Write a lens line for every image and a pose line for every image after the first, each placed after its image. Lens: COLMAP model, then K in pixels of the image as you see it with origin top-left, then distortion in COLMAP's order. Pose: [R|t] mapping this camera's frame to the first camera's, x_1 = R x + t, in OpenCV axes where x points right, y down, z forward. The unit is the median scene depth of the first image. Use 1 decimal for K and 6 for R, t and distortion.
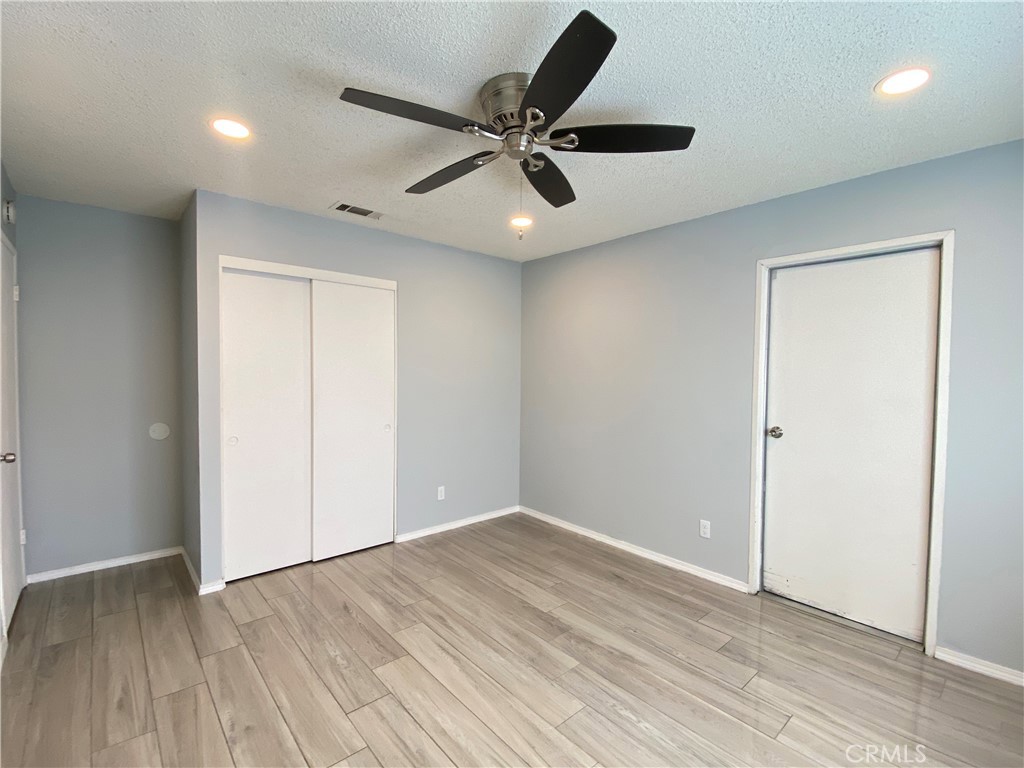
lens RADIAL K [[478.0, 0, 512.0], [0, 478.0, 384.0], [0, 0, 1]] dist [0.001222, -0.018473]
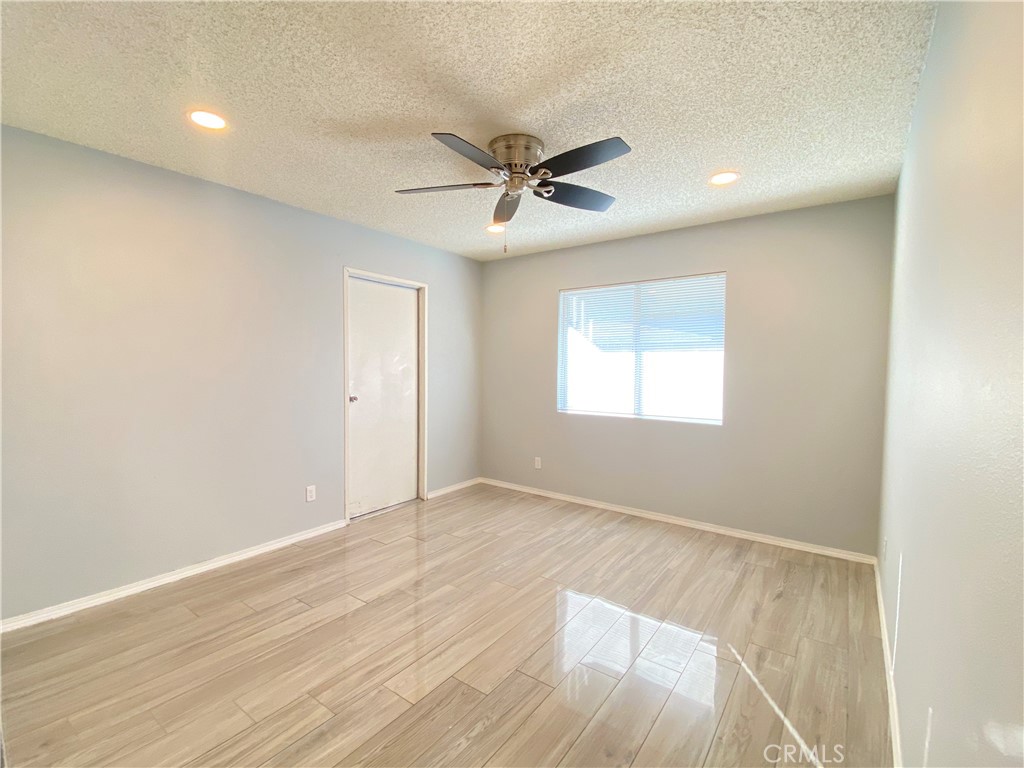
lens RADIAL K [[478.0, 0, 512.0], [0, 478.0, 384.0], [0, 0, 1]] dist [0.001222, -0.018473]
pose [[-0.243835, -0.064621, 0.967661, -0.844995], [0.020537, 0.997210, 0.071770, -0.028096], [-0.969599, 0.037373, -0.241827, 0.862719]]
